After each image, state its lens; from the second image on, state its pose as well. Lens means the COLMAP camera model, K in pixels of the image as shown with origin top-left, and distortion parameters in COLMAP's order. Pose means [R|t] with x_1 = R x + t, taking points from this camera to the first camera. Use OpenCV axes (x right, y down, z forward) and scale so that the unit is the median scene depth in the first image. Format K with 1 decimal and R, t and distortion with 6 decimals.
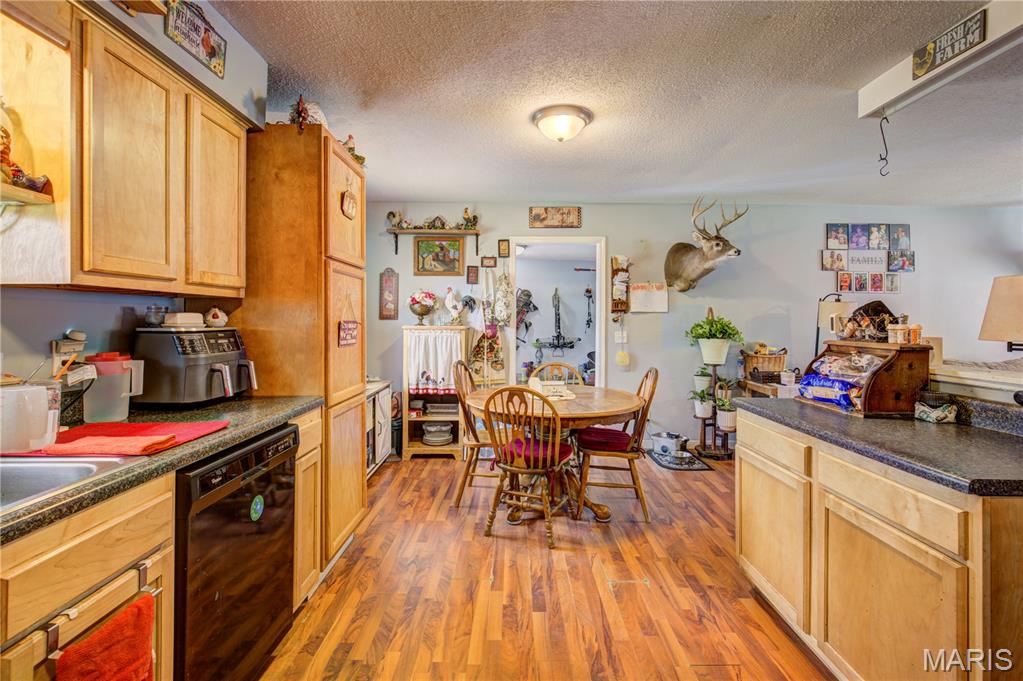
lens RADIAL K [[472.9, 0, 514.9], [0, 472.9, 318.8], [0, 0, 1]] dist [-0.001093, -0.000060]
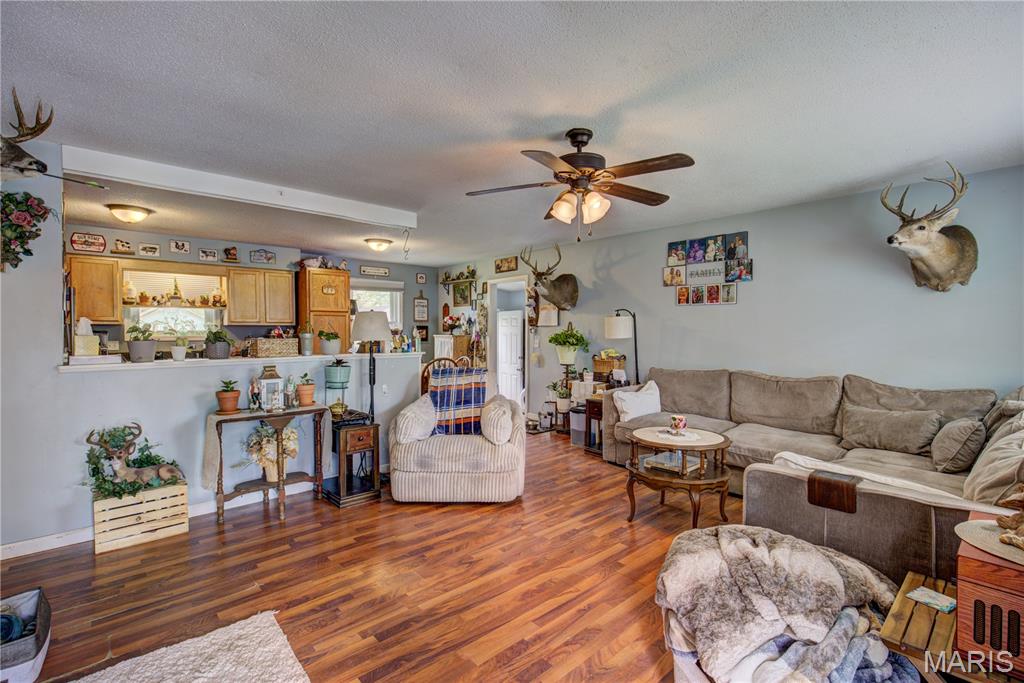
lens RADIAL K [[463.2, 0, 510.8], [0, 463.2, 336.0], [0, 0, 1]] dist [0.000775, 0.000032]
pose [[0.656599, 0.004998, -0.754223, 1.233368], [0.003449, 0.999948, 0.009629, 0.002079], [0.754232, -0.008923, 0.656548, 0.017539]]
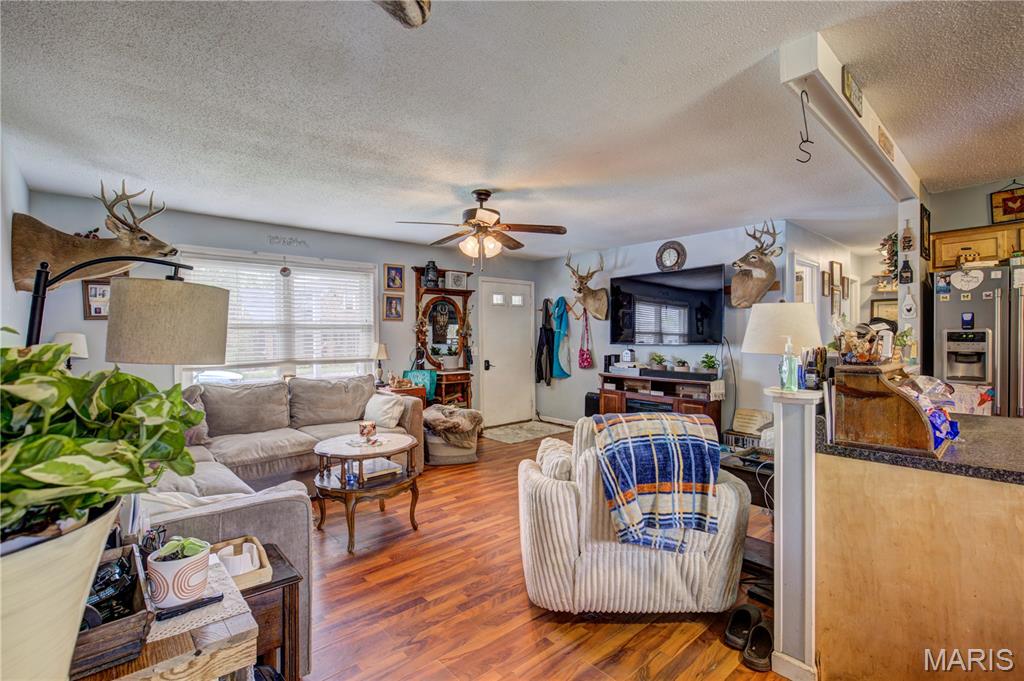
lens RADIAL K [[468.8, 0, 512.0], [0, 468.8, 340.5], [0, 0, 1]] dist [0.000962, 0.000141]
pose [[-0.652015, -0.007098, 0.758173, 0.249698], [0.000613, 0.999951, 0.009888, -0.000310], [-0.758206, 0.006912, -0.651979, 0.911171]]
